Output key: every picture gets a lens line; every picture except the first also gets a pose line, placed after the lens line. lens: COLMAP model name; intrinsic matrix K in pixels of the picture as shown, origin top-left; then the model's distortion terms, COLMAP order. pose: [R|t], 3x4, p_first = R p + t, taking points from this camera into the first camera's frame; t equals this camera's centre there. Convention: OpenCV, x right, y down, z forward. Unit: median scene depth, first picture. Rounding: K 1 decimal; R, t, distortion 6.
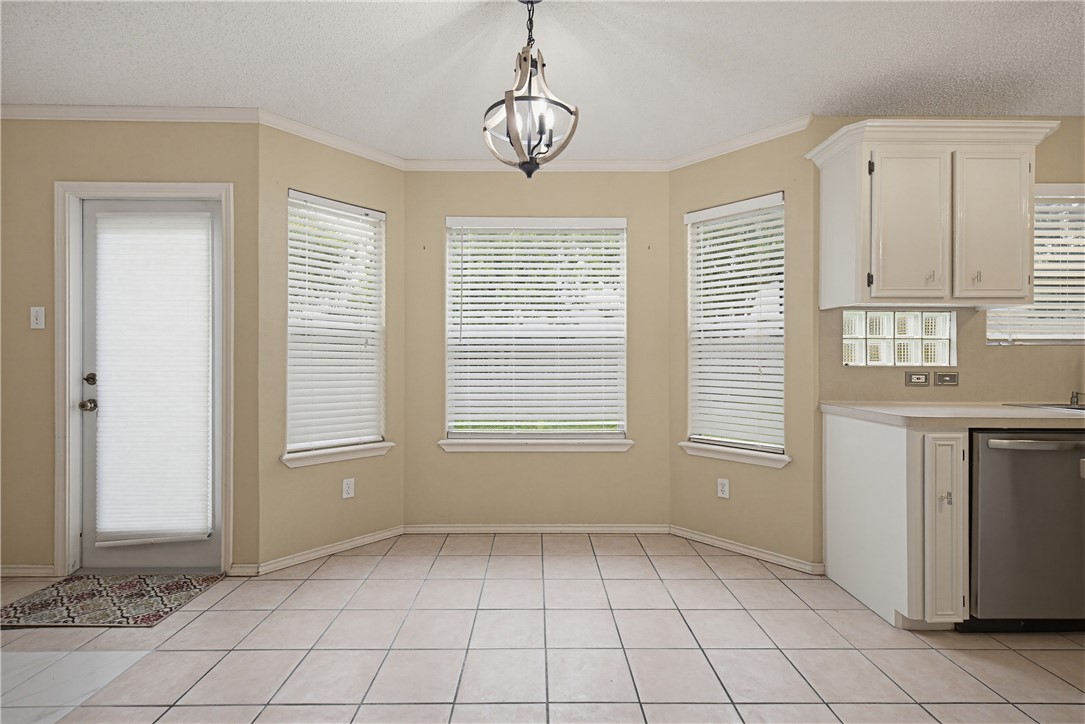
lens RADIAL K [[492.7, 0, 541.3], [0, 492.7, 368.0], [0, 0, 1]] dist [0.007825, -0.000784]
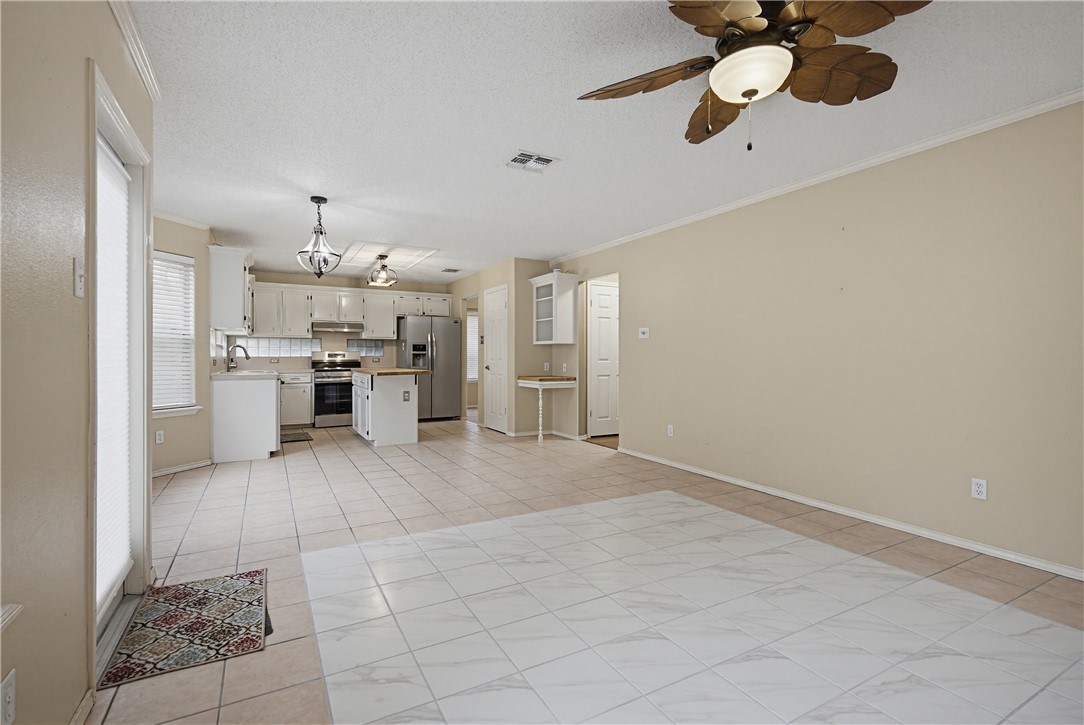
lens RADIAL K [[492.3, 0, 542.7], [0, 492.3, 358.4], [0, 0, 1]] dist [0.007825, -0.000784]
pose [[-0.485483, -0.007068, 0.874218, -1.825151], [0.011492, 0.999829, 0.014465, -0.011669], [-0.874171, 0.017069, -0.485319, 0.820804]]
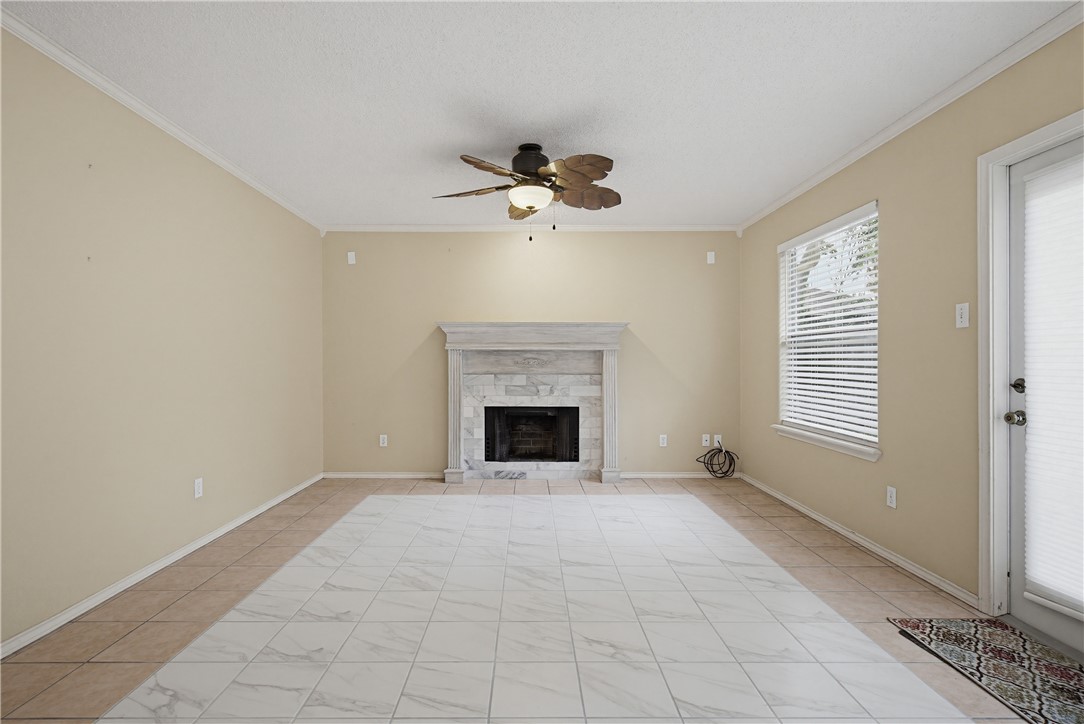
lens RADIAL K [[522.0, 0, 534.1], [0, 522.0, 361.9], [0, 0, 1]] dist [0.002003, 0.000974]
pose [[0.008532, -0.003416, -0.999958, -0.066480], [-0.016312, 0.999861, -0.003555, -0.000226], [0.999831, 0.016342, 0.008475, 0.206383]]
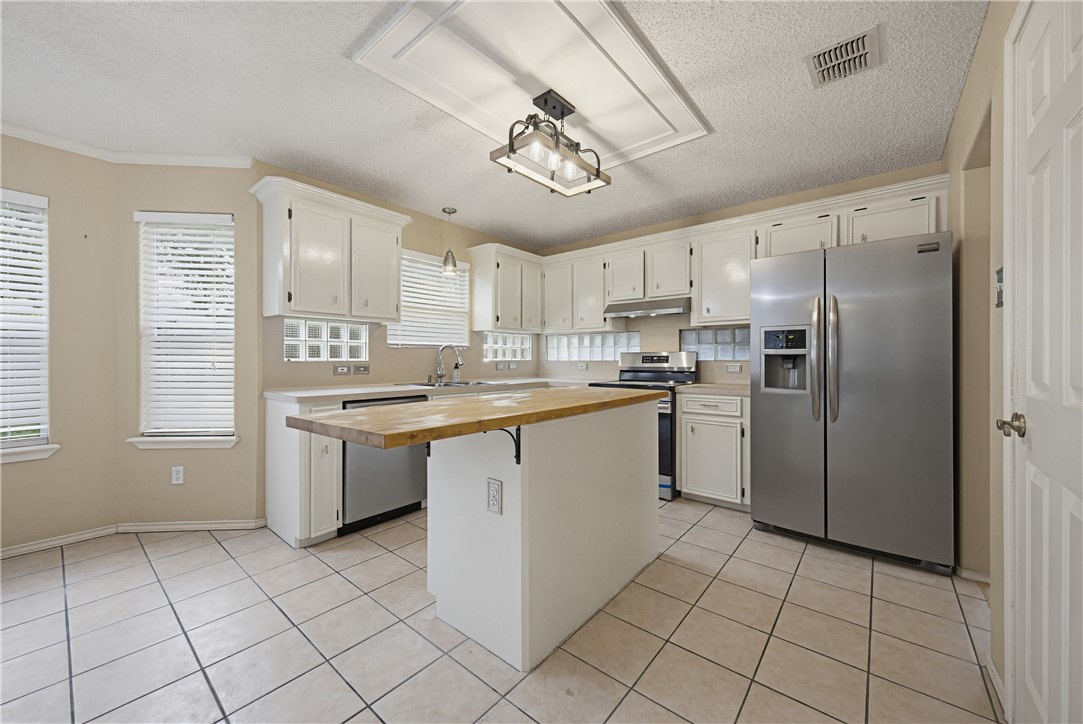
lens RADIAL K [[403.9, 0, 532.7], [0, 403.9, 363.2], [0, 0, 1]] dist [0.000875, -0.000099]
pose [[0.641716, -0.010145, 0.766875, 0.212747], [0.010683, 0.999934, 0.004288, 0.003915], [-0.766868, 0.005441, 0.641782, -0.182750]]
